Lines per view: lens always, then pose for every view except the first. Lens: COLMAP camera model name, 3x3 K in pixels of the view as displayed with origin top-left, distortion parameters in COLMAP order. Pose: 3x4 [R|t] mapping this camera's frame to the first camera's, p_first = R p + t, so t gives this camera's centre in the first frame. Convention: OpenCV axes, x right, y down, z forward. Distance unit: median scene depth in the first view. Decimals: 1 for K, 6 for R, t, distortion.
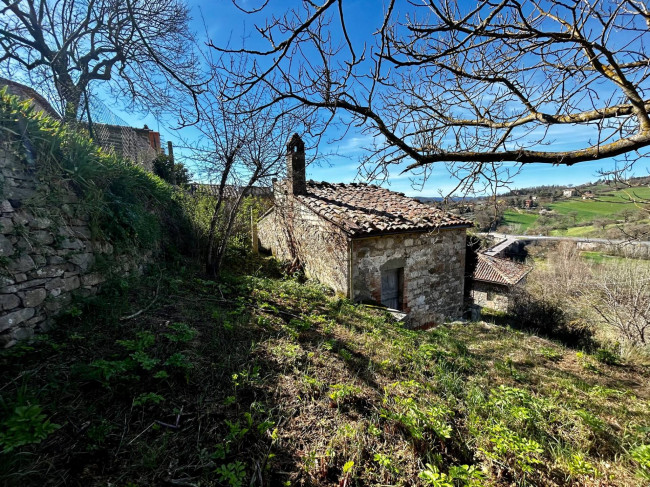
lens RADIAL K [[261.5, 0, 325.0], [0, 261.5, 242.6], [0, 0, 1]] dist [-0.001043, 0.000555]
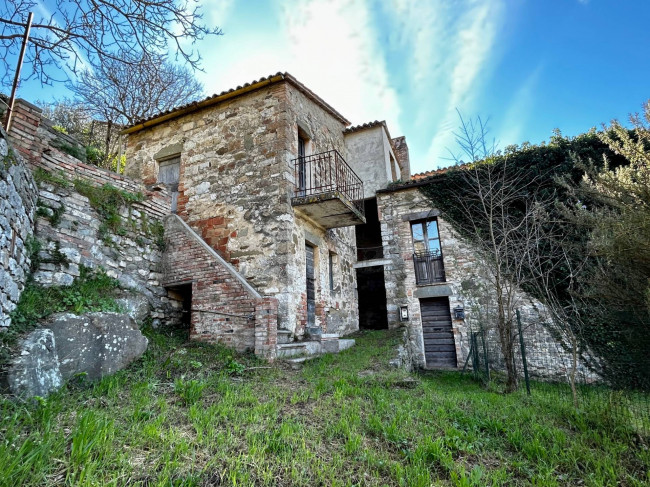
lens RADIAL K [[355.0, 0, 324.1], [0, 355.0, 241.5], [0, 0, 1]] dist [-0.000129, -0.000324]
pose [[0.589963, -0.217921, -0.777467, 1.893738], [-0.072972, 0.944559, -0.320129, 0.948322], [0.804126, 0.245597, 0.541353, 1.050748]]
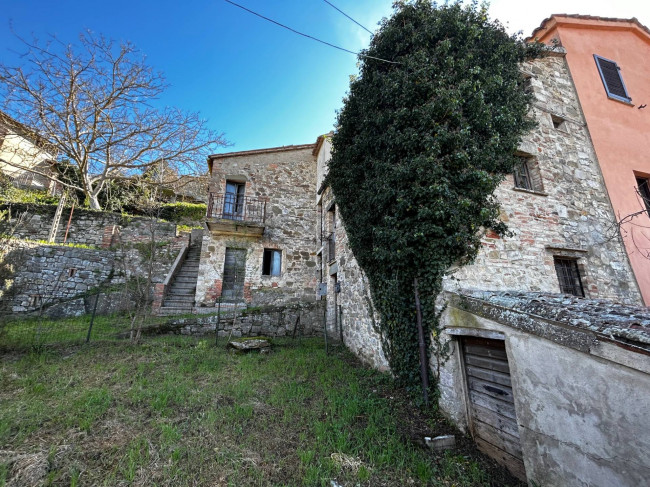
lens RADIAL K [[261.5, 0, 325.0], [0, 261.5, 242.6], [0, 0, 1]] dist [-0.001043, 0.000555]
pose [[-0.262911, -0.237489, -0.935135, 2.209490], [-0.126228, 0.969368, -0.210694, 0.753049], [0.956527, 0.062646, -0.284835, 2.845982]]
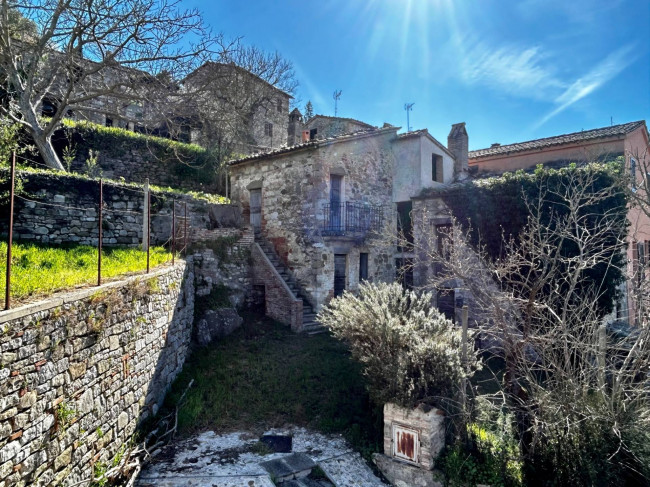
lens RADIAL K [[459.2, 0, 325.3], [0, 459.2, 244.4], [0, 0, 1]] dist [-0.001909, 0.000383]
pose [[0.267712, -0.013049, -0.963411, 3.421459], [-0.136332, 0.989335, -0.051284, 0.593642], [0.953805, 0.145073, 0.263077, 0.952840]]
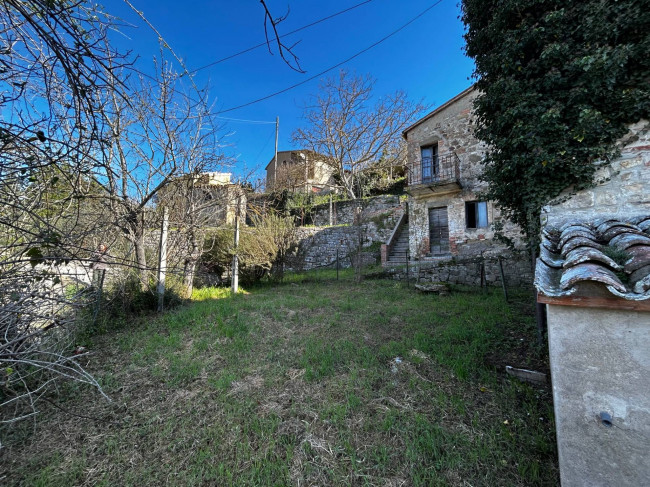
lens RADIAL K [[260.2, 0, 324.9], [0, 260.2, 242.3], [0, 0, 1]] dist [-0.000502, -0.000310]
pose [[-0.935468, -0.030858, -0.352062, 2.139915], [-0.041737, 0.998856, 0.023349, 0.739170], [0.350939, 0.036536, -0.935685, 3.265096]]
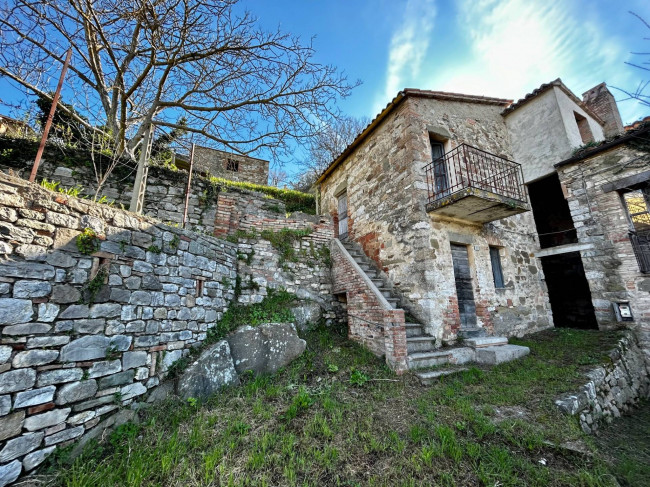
lens RADIAL K [[261.5, 0, 325.0], [0, 261.5, 242.6], [0, 0, 1]] dist [-0.001043, 0.000555]
pose [[-0.088414, -0.229757, -0.969224, 1.808262], [-0.116572, 0.968735, -0.219007, 0.788335], [0.989239, 0.093621, -0.112433, 1.372440]]
